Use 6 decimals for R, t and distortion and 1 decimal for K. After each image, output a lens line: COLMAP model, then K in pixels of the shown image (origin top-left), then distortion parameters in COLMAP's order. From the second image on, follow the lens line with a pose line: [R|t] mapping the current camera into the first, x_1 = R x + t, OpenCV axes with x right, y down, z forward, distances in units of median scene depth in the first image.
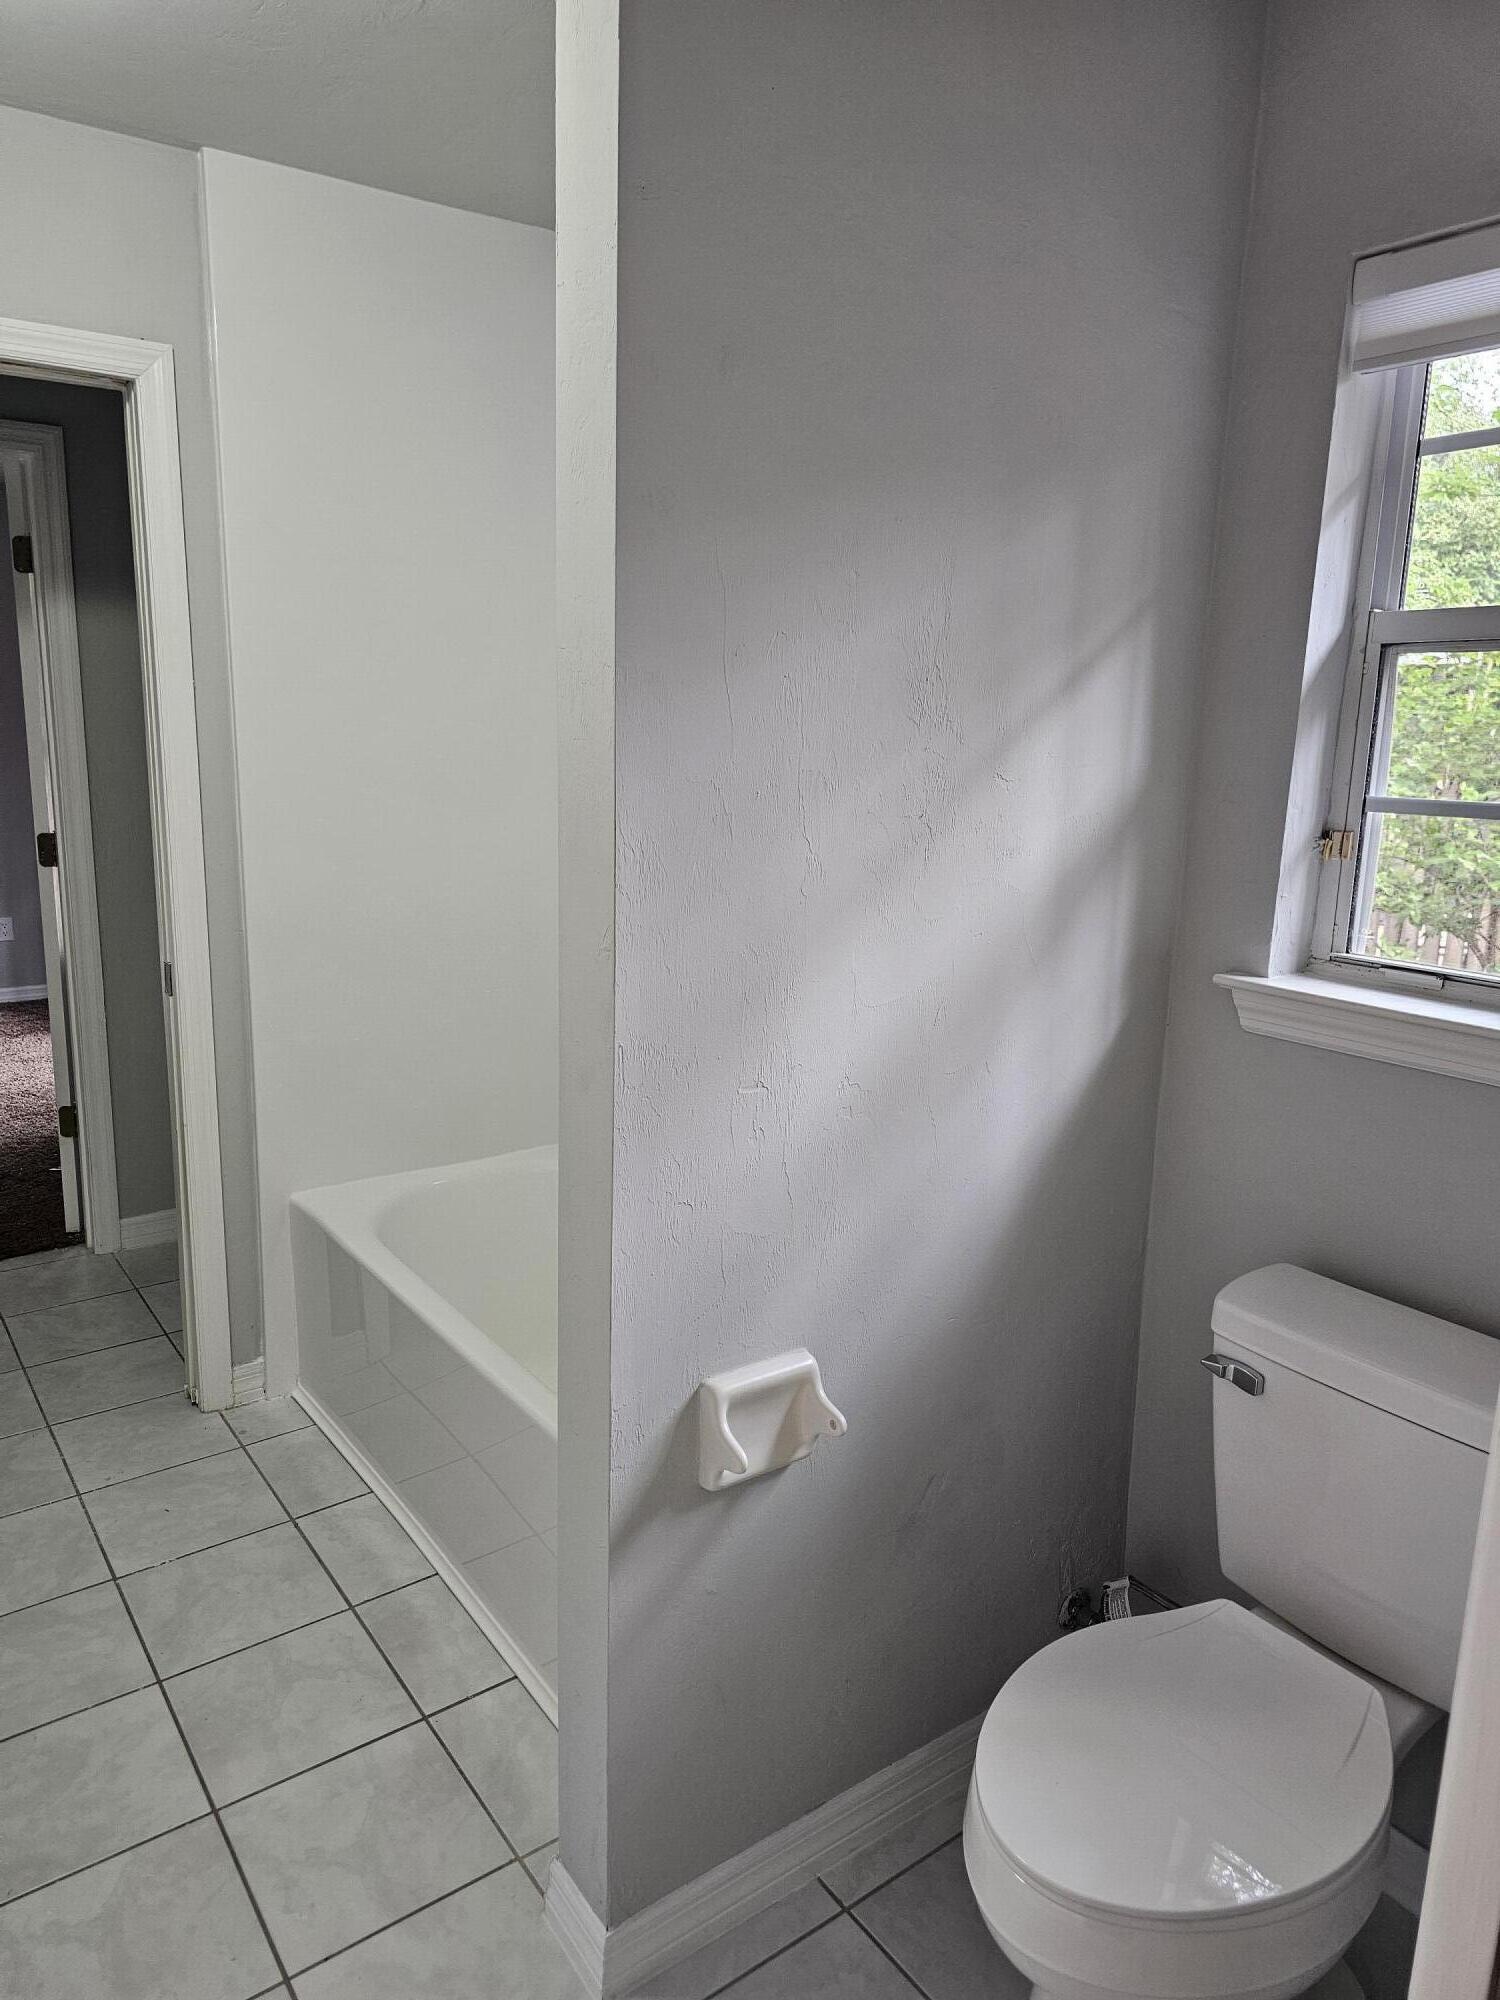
lens RADIAL K [[1365.3, 0, 739.0], [0, 1365.3, 990.2], [0, 0, 1]] dist [0.079472, -0.001862]
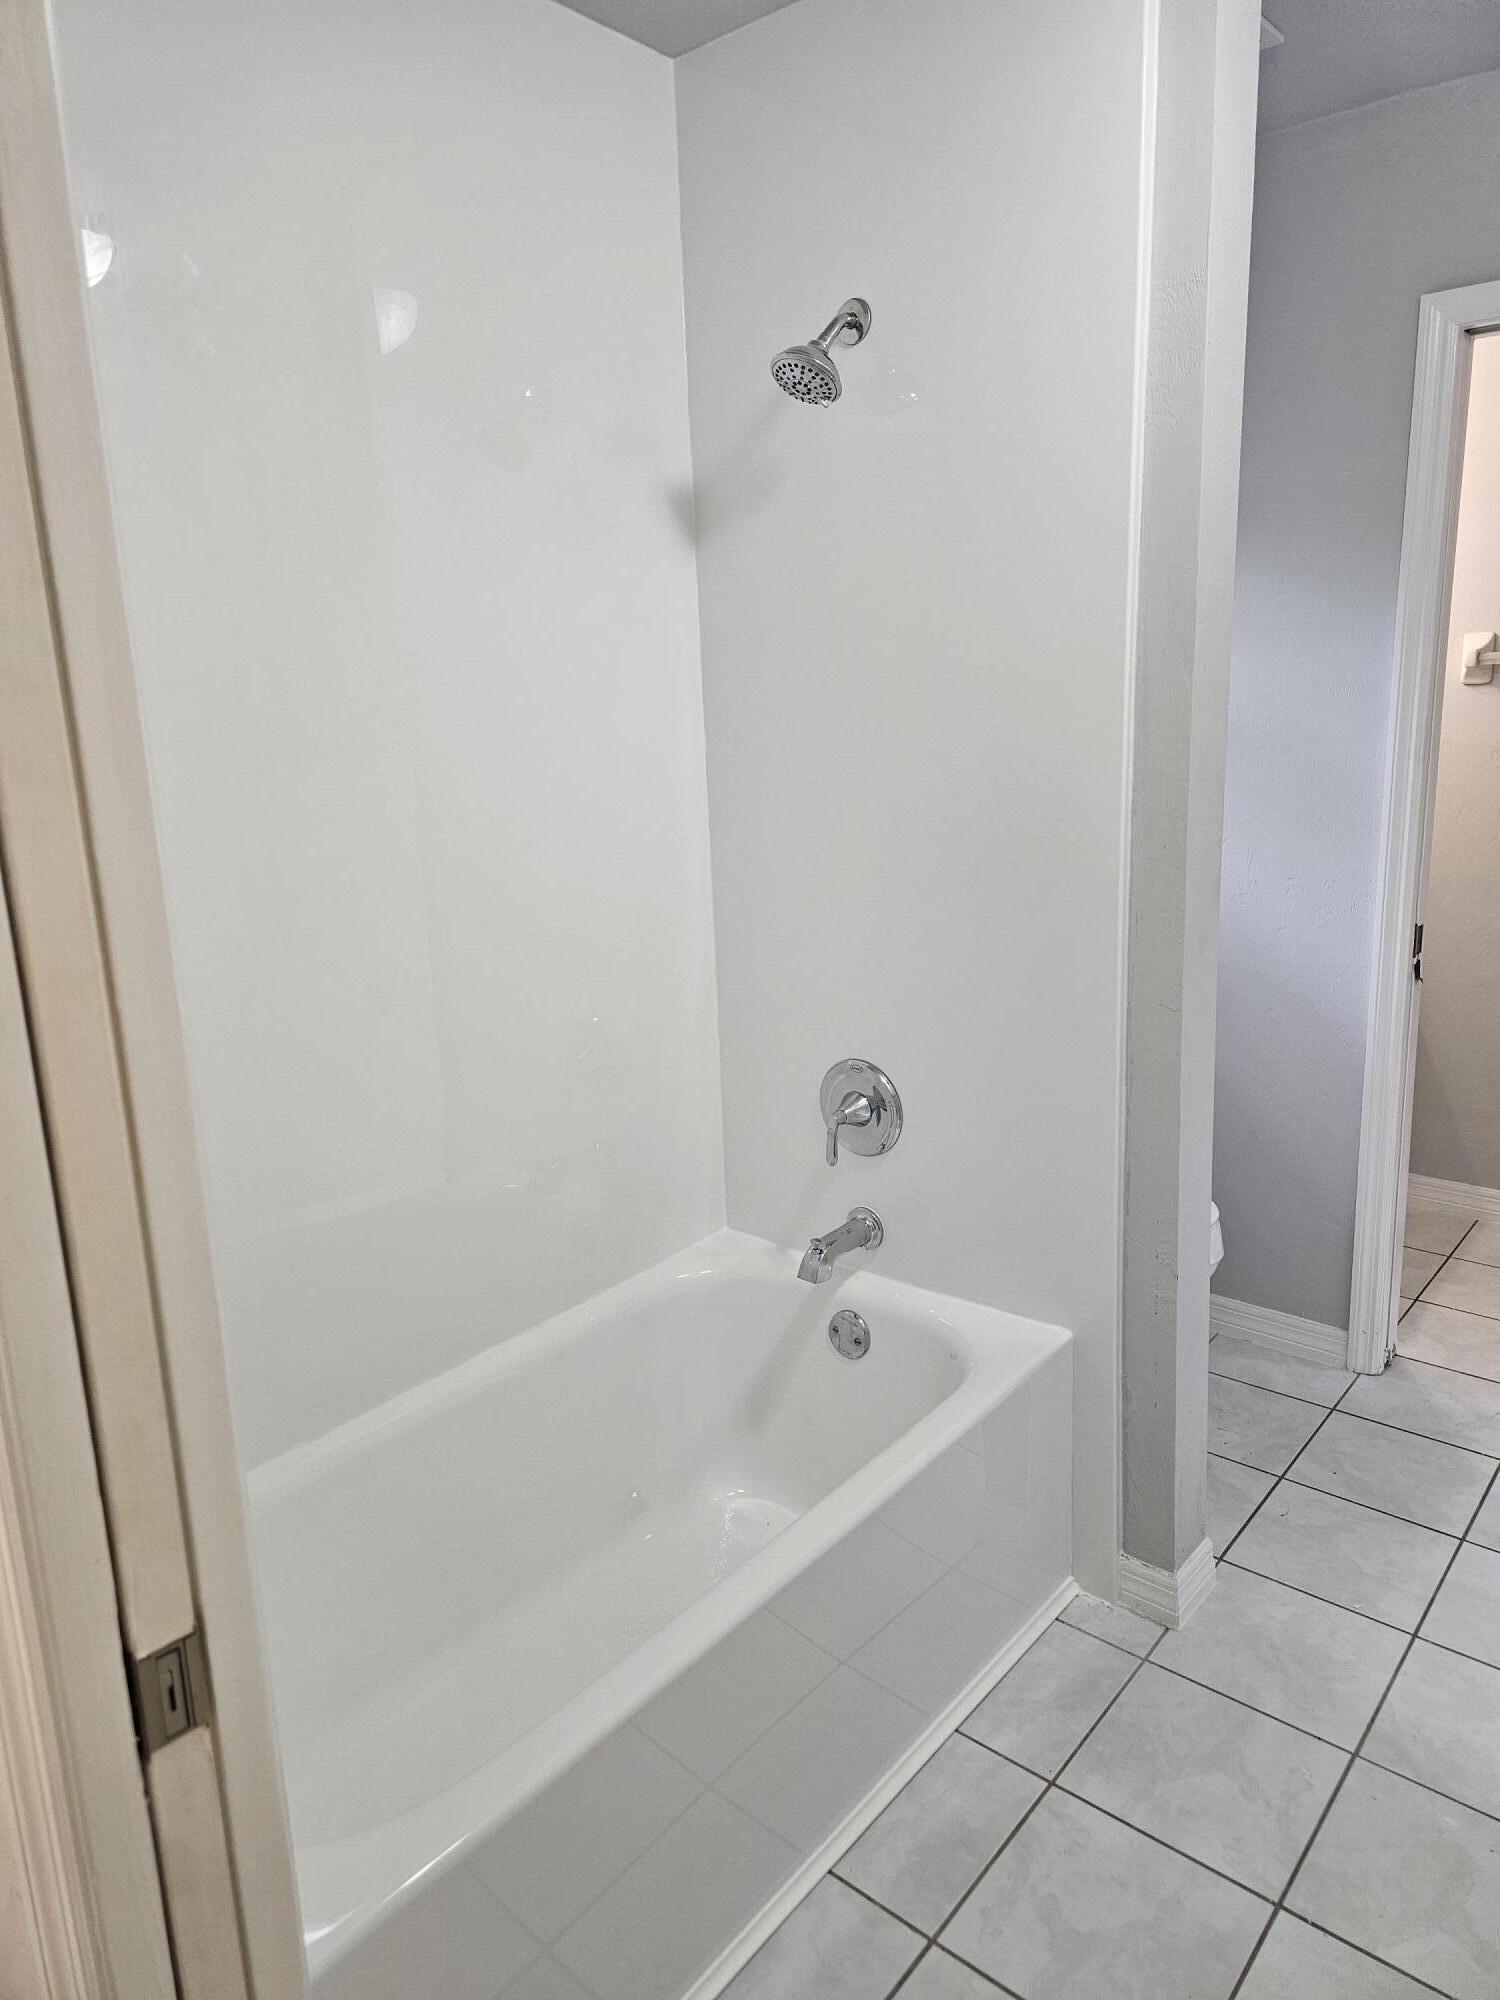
lens RADIAL K [[1365.3, 0, 739.0], [0, 1365.3, 990.2], [0, 0, 1]] dist [0.079472, -0.001862]
pose [[-0.237687, -0.235461, 0.942371, -0.931882], [0.223217, 0.930969, 0.288912, -0.278975], [-0.945346, 0.279024, -0.168720, 1.218183]]
